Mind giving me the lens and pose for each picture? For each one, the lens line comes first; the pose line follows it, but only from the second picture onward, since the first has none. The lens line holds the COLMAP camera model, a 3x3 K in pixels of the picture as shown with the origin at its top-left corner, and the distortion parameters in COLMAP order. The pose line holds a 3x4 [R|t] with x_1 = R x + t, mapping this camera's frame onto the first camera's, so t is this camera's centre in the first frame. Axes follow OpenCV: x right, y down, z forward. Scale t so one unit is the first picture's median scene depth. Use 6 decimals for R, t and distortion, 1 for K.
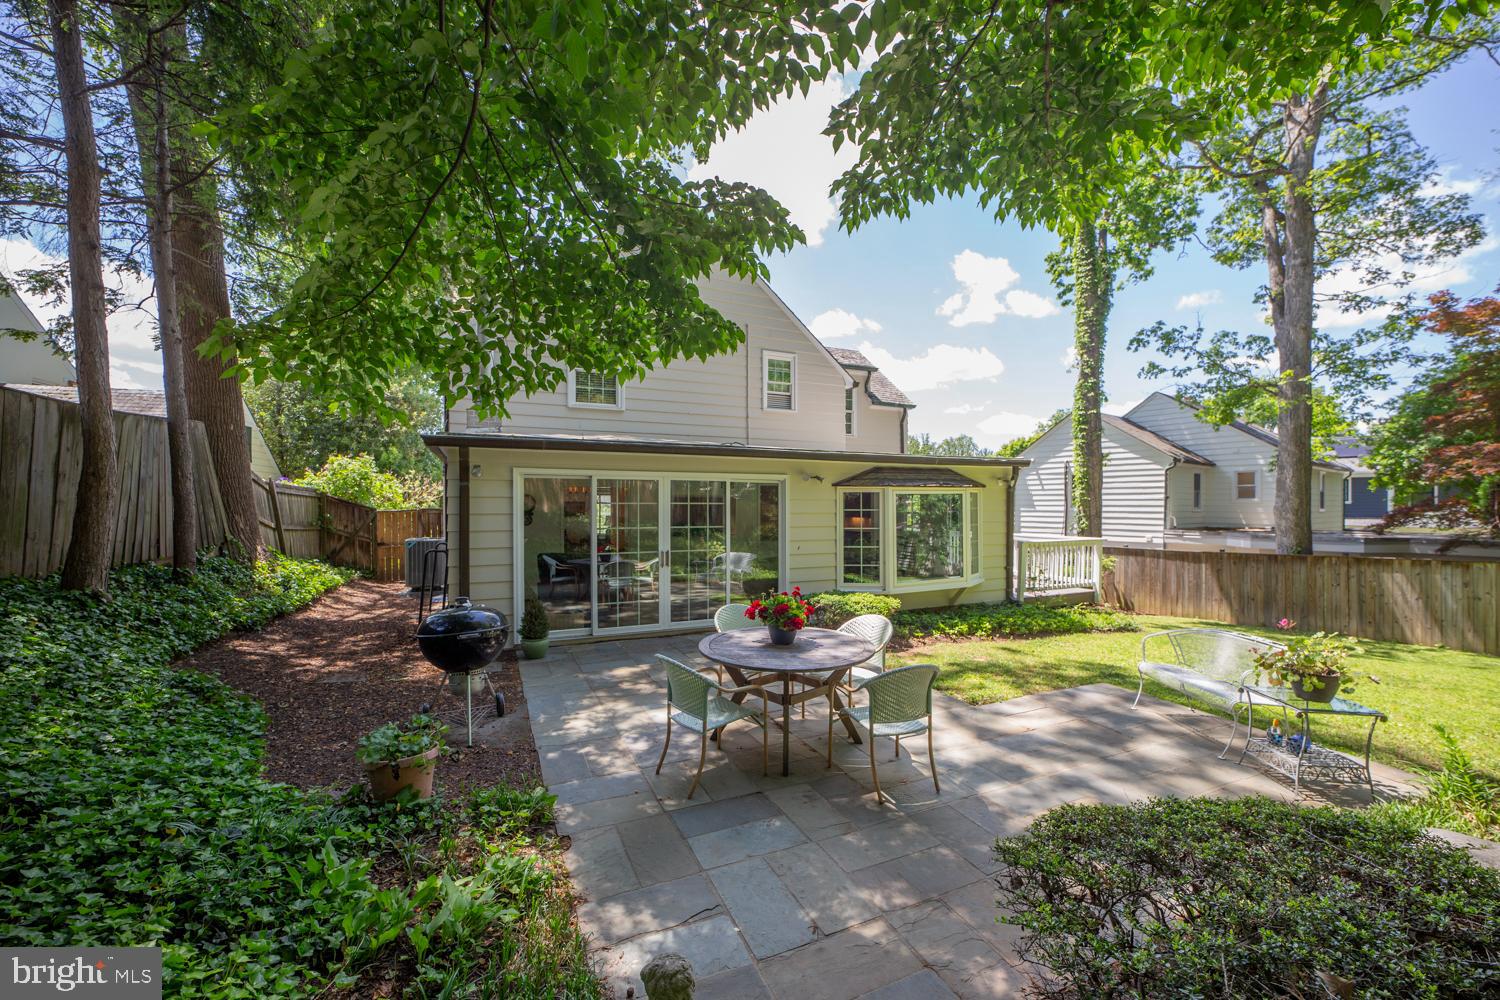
lens RADIAL K [[590.6, 0, 752.4], [0, 590.6, 507.2], [0, 0, 1]] dist [-0.020286, 0.004661]
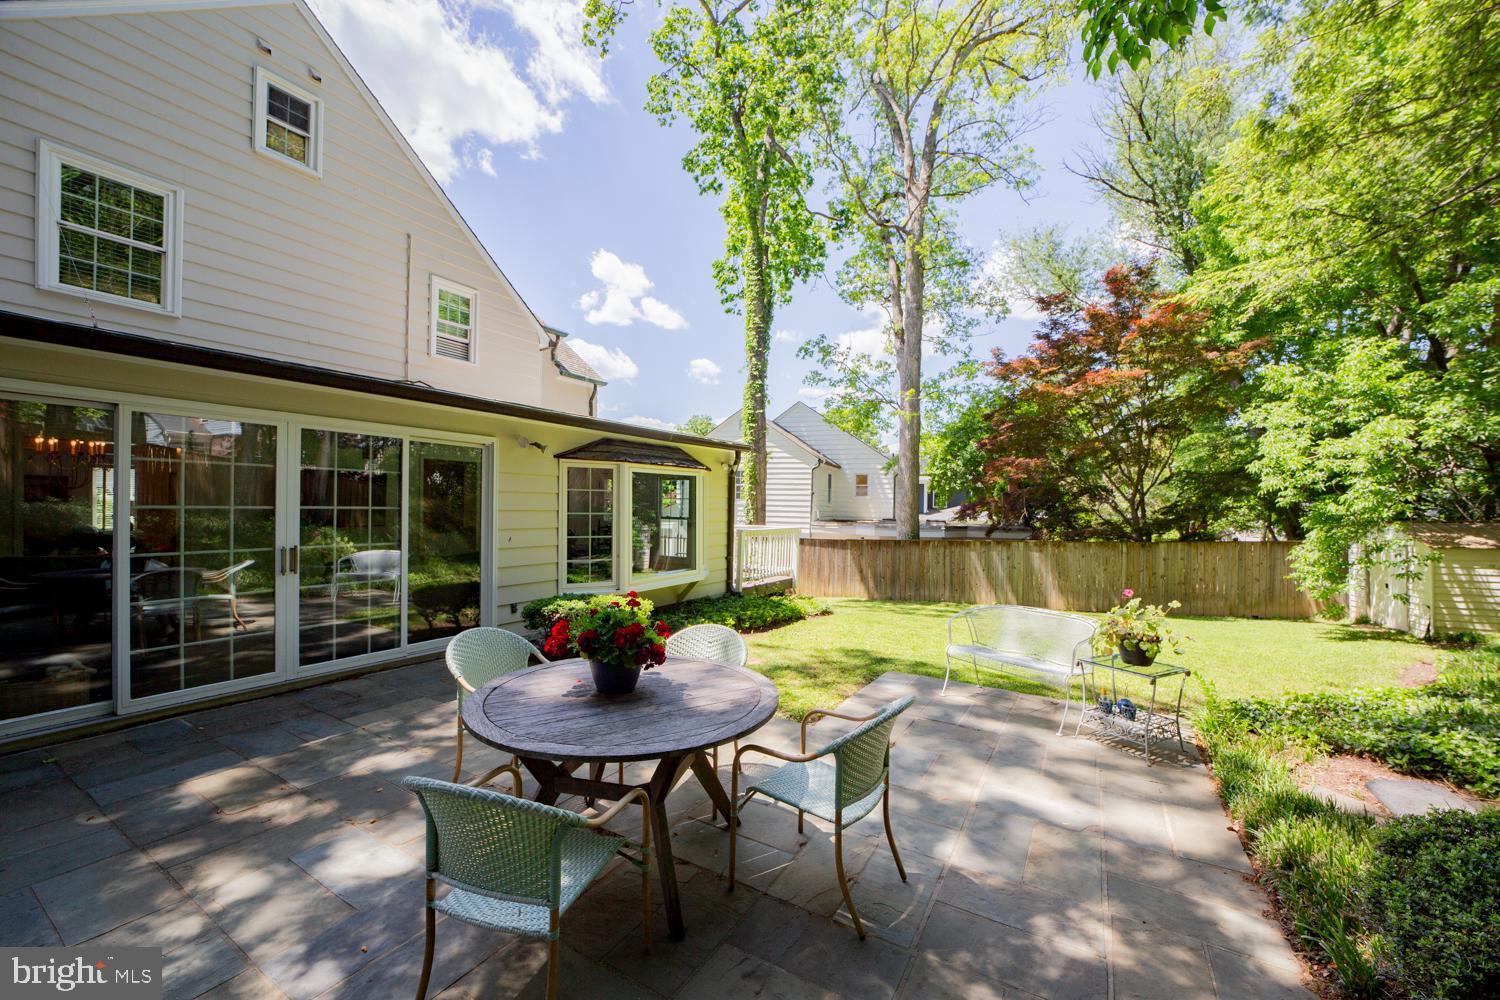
lens RADIAL K [[590.6, 0, 752.4], [0, 590.6, 507.2], [0, 0, 1]] dist [-0.020286, 0.004661]
pose [[0.822126, 0.013042, 0.569155, -0.059563], [-0.015939, 0.999873, 0.000112, 0.016110], [-0.569082, -0.009164, 0.822230, 0.153404]]
